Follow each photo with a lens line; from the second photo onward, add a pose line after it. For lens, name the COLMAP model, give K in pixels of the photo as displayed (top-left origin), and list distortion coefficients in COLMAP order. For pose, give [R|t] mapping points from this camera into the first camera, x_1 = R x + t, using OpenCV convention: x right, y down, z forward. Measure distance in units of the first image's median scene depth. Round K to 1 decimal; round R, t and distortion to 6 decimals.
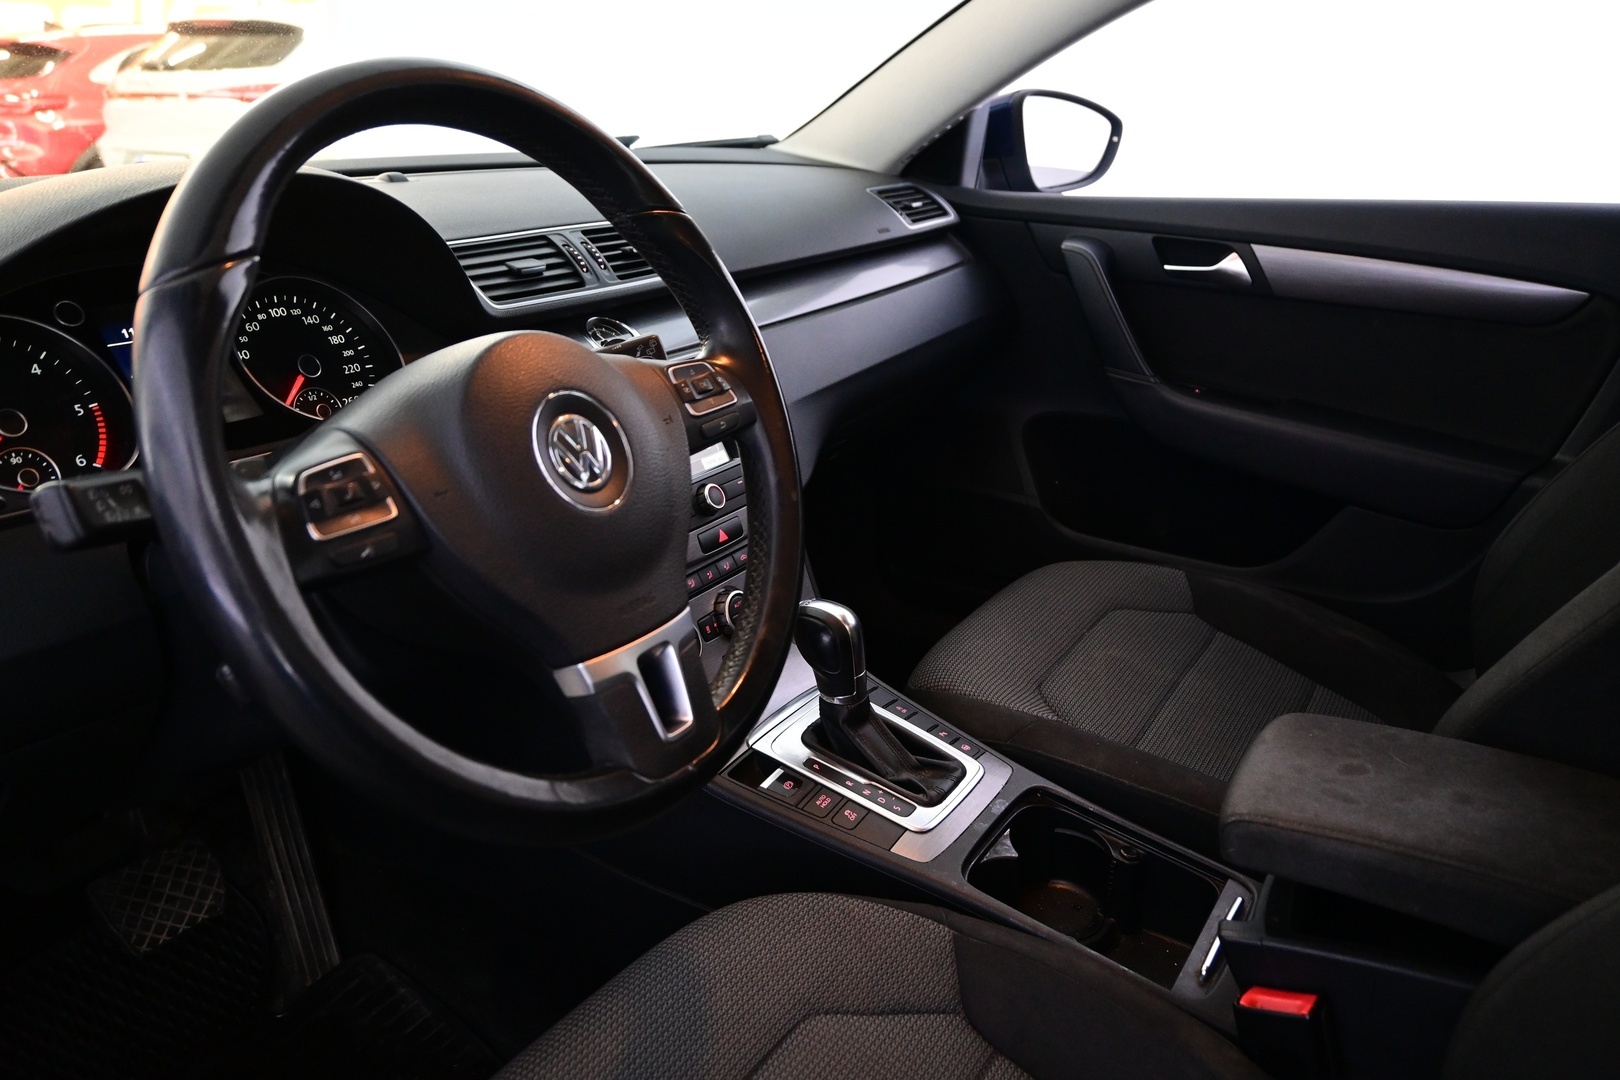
lens RADIAL K [[1282.6, 0, 810.0], [0, 1282.6, 540.0], [0, 0, 1]] dist [0.006070, 0.006989]
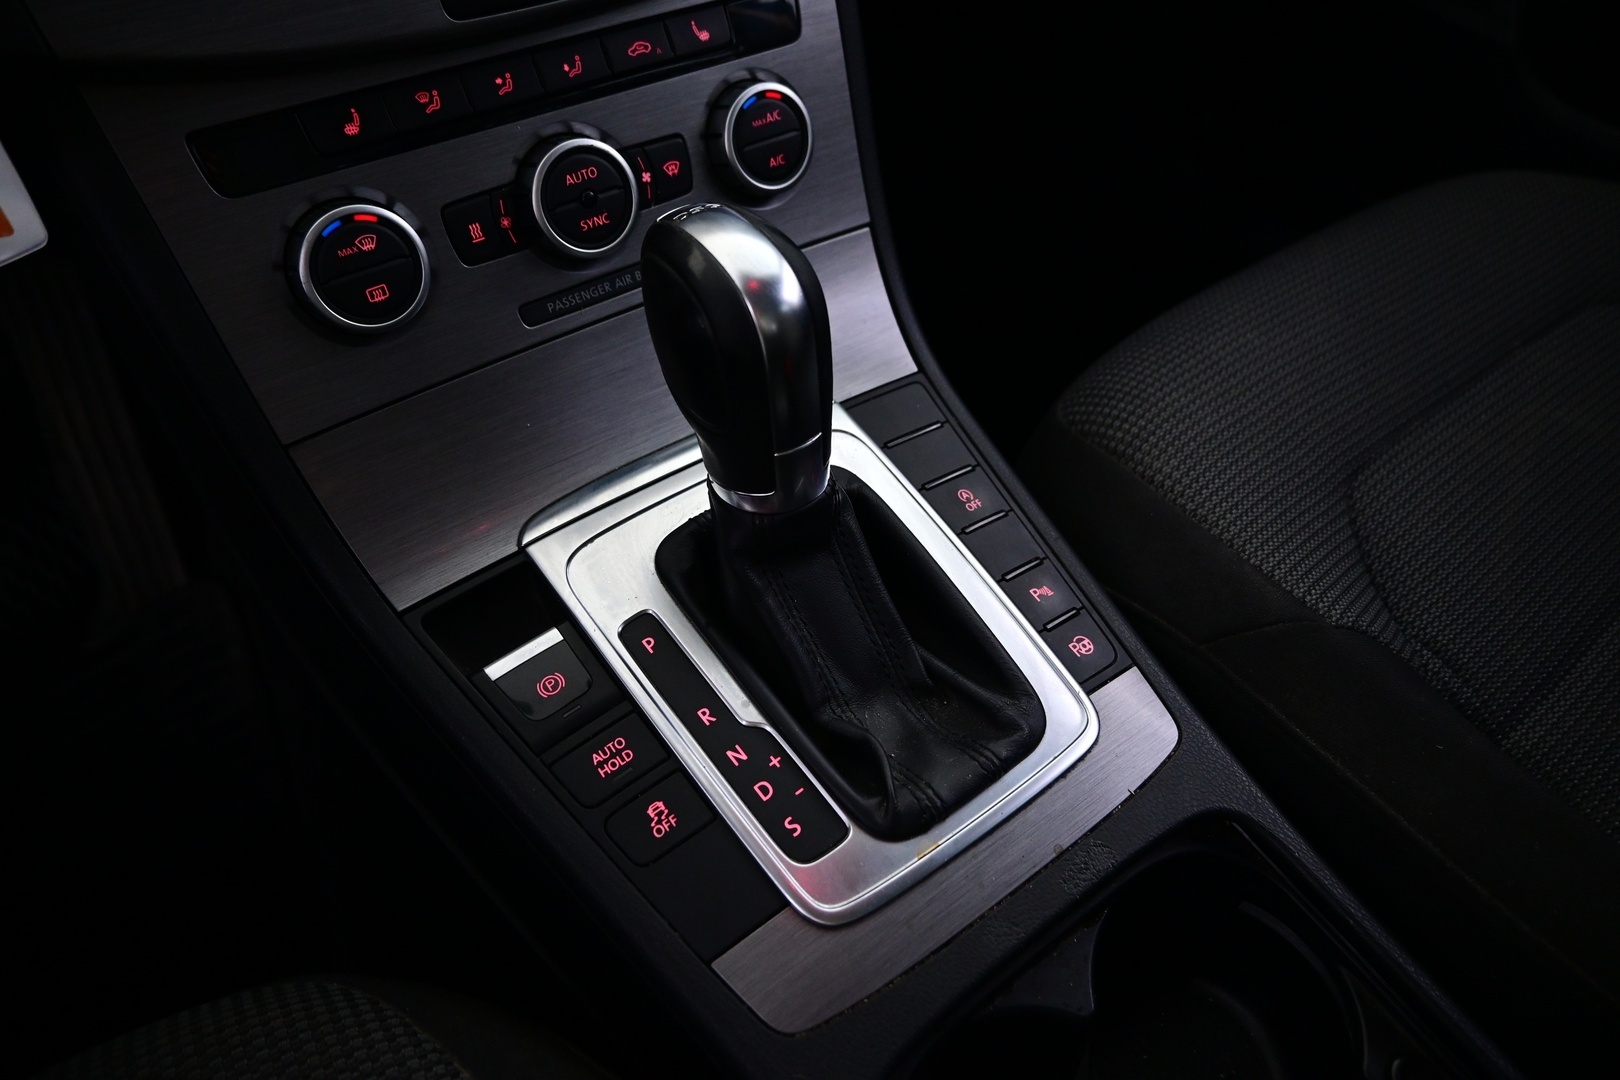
lens RADIAL K [[1119.3, 0, 810.7], [0, 1119.3, 545.6], [0, 0, 1]] dist [-0.001801, -0.000930]
pose [[0.935226, 0.253613, -0.247047, 0.138528], [-0.123063, 0.887120, 0.444829, -0.011532], [0.331974, -0.385614, 0.860869, 0.778511]]
